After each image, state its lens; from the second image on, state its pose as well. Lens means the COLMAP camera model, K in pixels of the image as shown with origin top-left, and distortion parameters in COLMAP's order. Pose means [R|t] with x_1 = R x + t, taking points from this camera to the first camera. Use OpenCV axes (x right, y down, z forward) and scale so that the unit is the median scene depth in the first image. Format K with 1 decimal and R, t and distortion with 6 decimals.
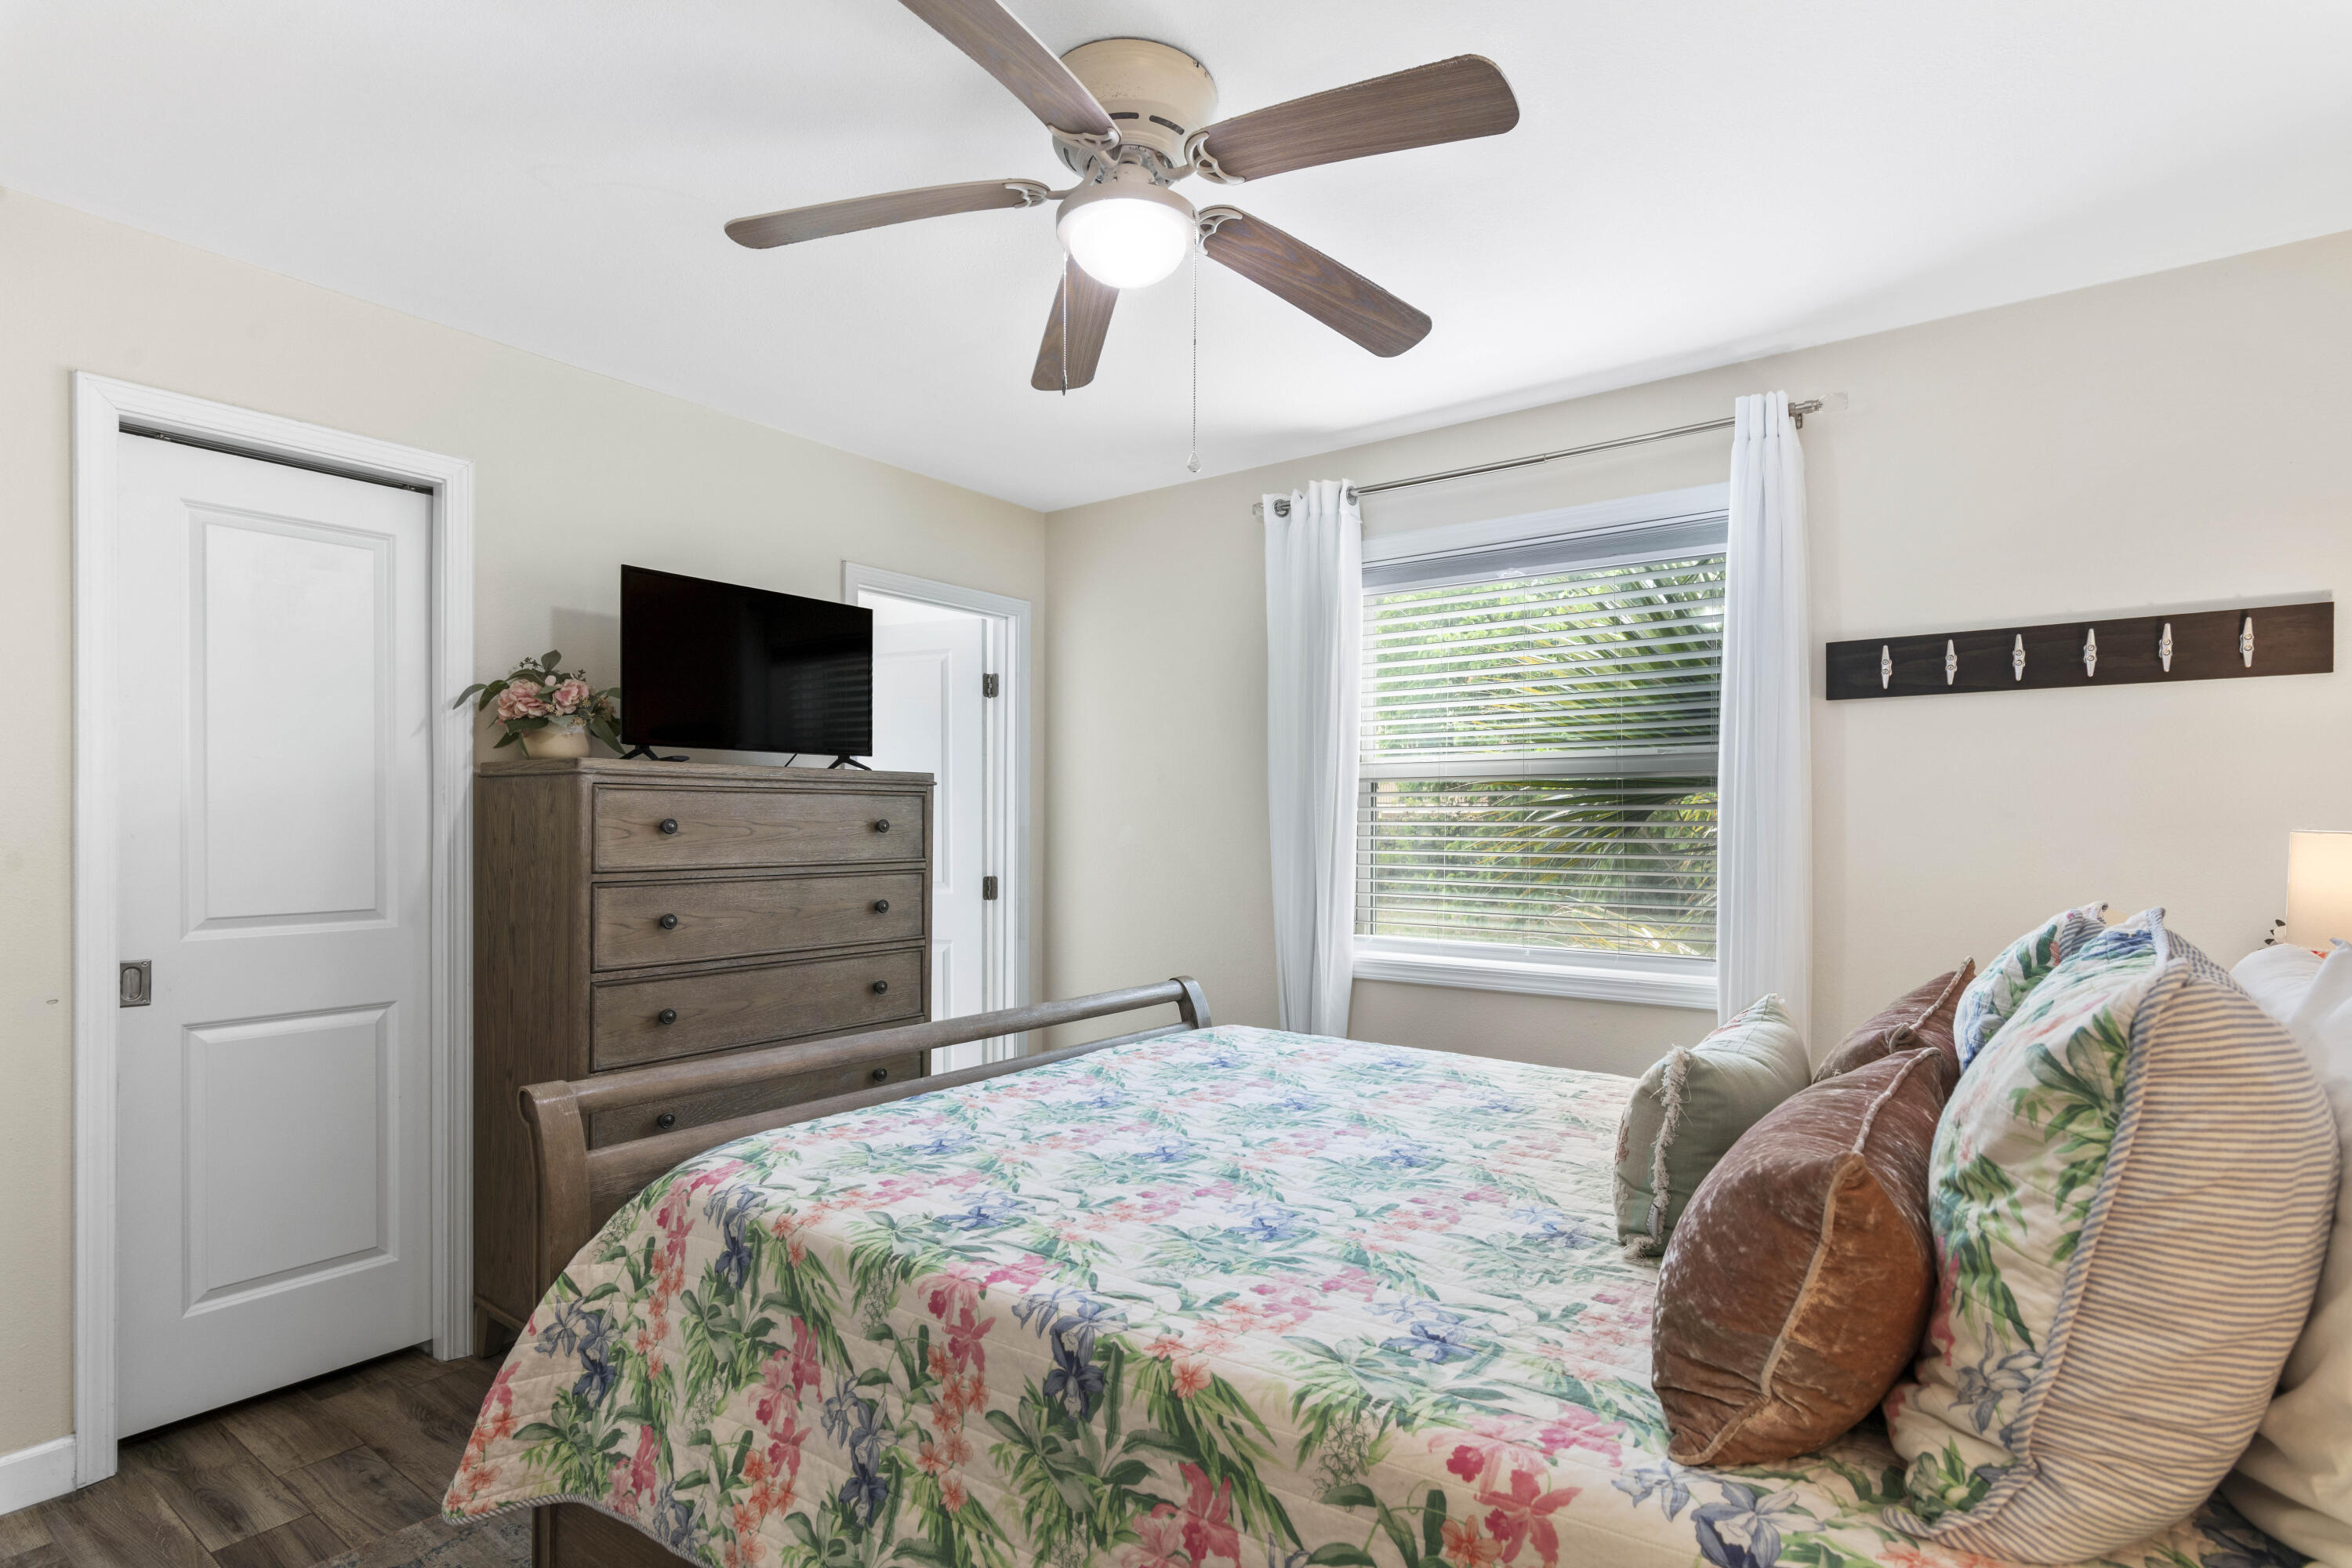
lens RADIAL K [[1155.5, 0, 1178.9], [0, 1155.5, 818.6], [0, 0, 1]] dist [-0.000192, 0.000642]
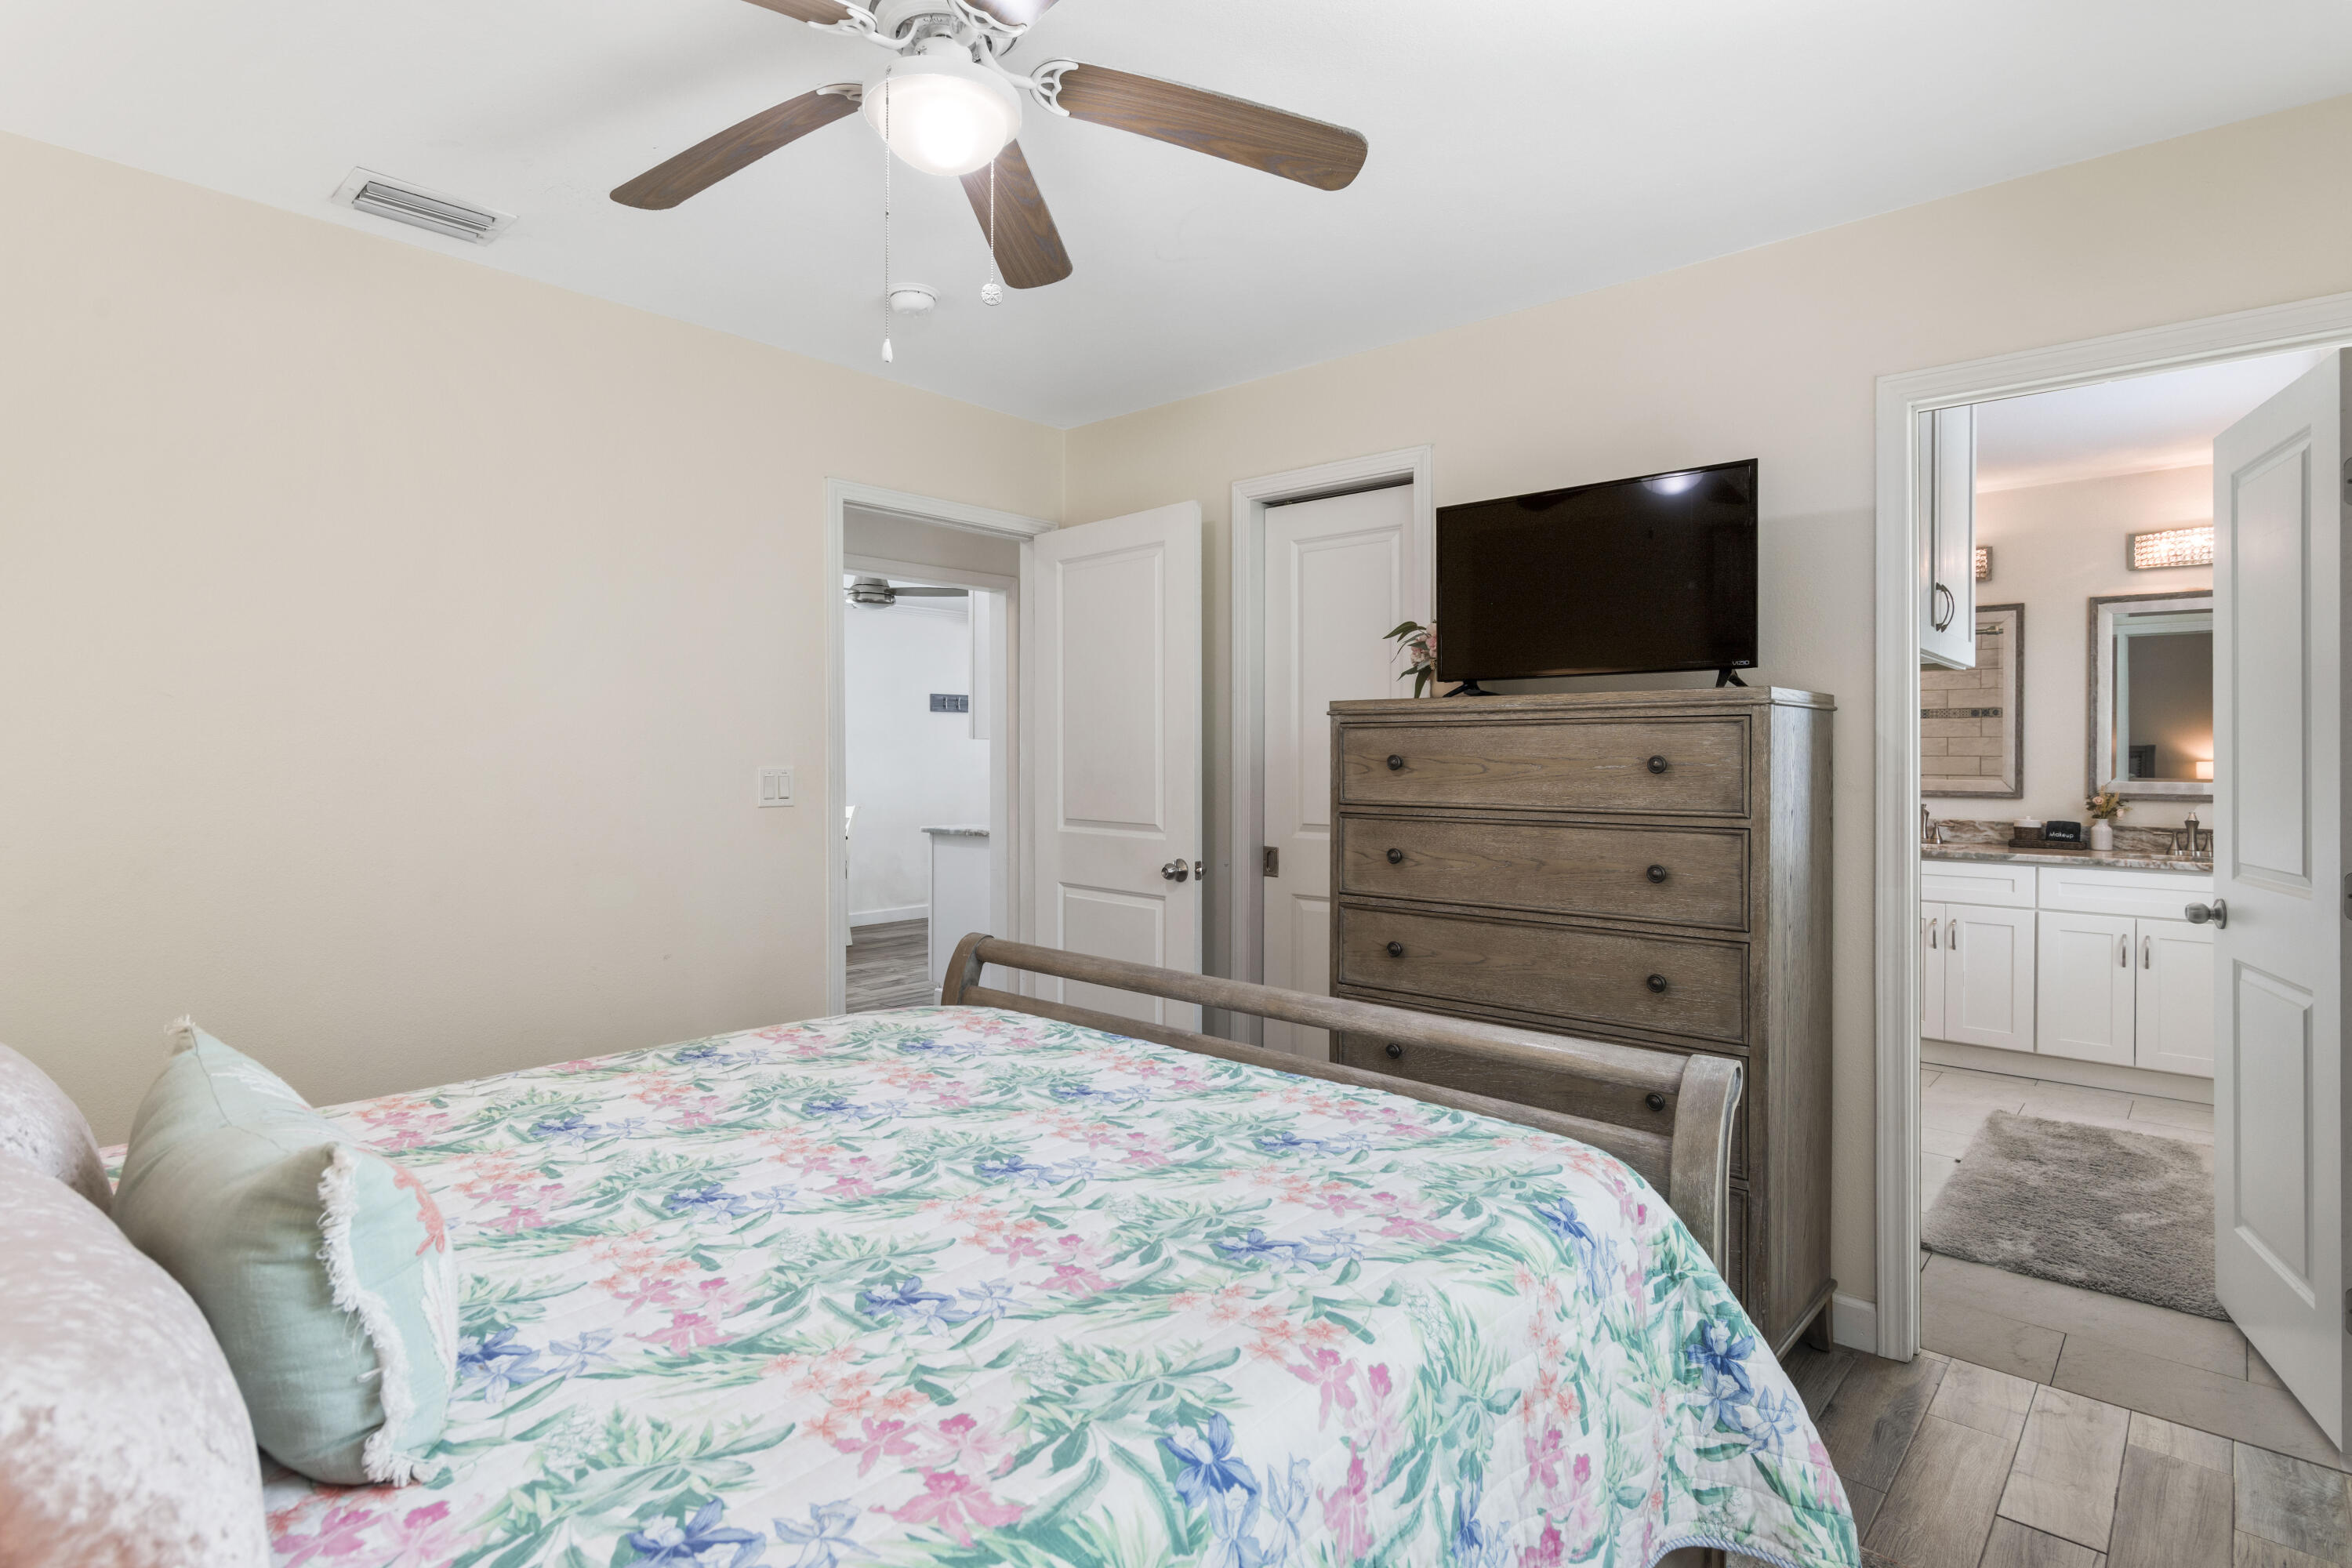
lens RADIAL K [[1155.5, 0, 1167.8], [0, 1155.5, 763.0], [0, 0, 1]] dist [-0.000192, 0.000642]
pose [[-0.070052, 0.005652, -0.997527, 0.558670], [0.000256, 0.999984, 0.005648, 0.001206], [0.997543, 0.000141, -0.070053, 0.830615]]
